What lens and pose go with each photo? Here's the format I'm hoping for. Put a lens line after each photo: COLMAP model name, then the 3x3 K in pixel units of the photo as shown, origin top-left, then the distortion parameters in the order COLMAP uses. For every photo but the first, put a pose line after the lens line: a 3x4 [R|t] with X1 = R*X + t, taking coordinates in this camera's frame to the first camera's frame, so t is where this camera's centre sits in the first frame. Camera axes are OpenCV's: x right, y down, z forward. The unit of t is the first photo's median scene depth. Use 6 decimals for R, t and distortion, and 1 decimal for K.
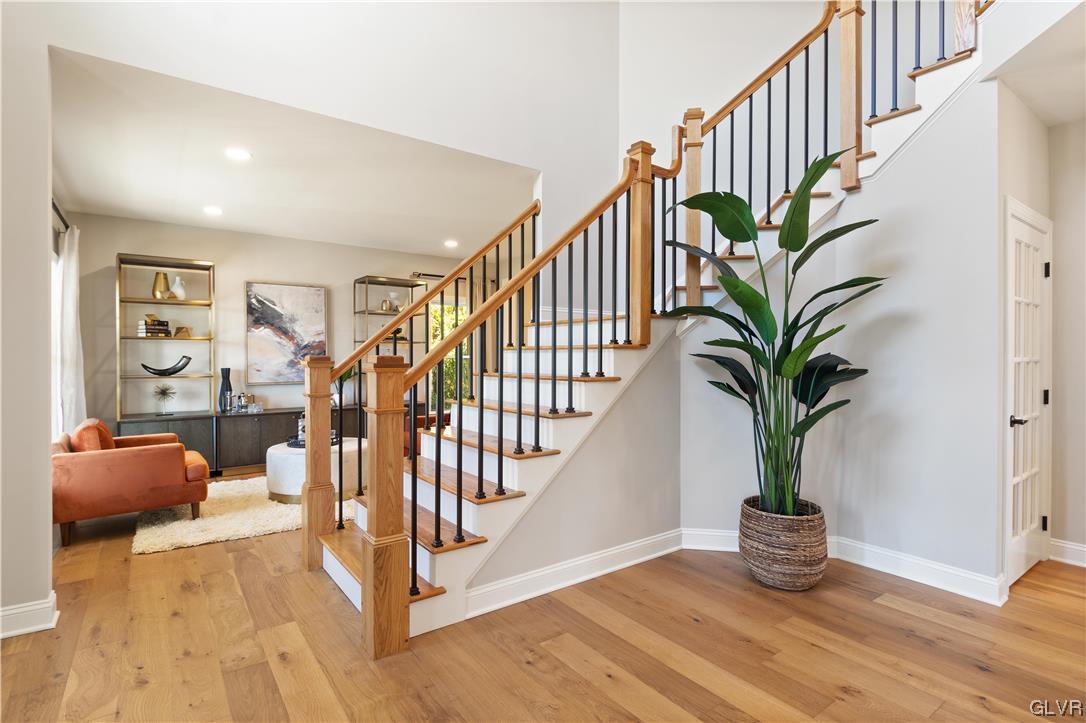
lens RADIAL K [[523.6, 0, 543.4], [0, 523.6, 365.5], [0, 0, 1]] dist [0.002743, 0.000791]
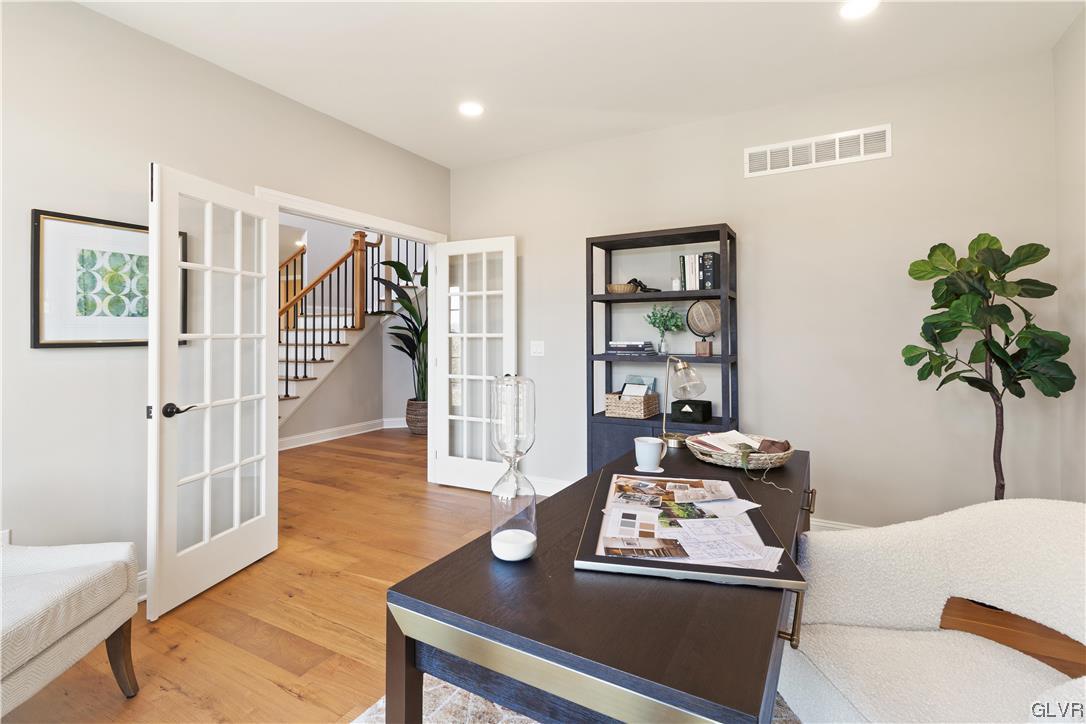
lens RADIAL K [[505.5, 0, 539.7], [0, 505.5, 338.7], [0, 0, 1]] dist [-0.003068, -0.000075]
pose [[0.907018, 0.000794, 0.421092, -0.010575], [-0.001064, 0.999999, 0.000407, -0.000125], [-0.421091, -0.000817, 0.907018, -1.127840]]
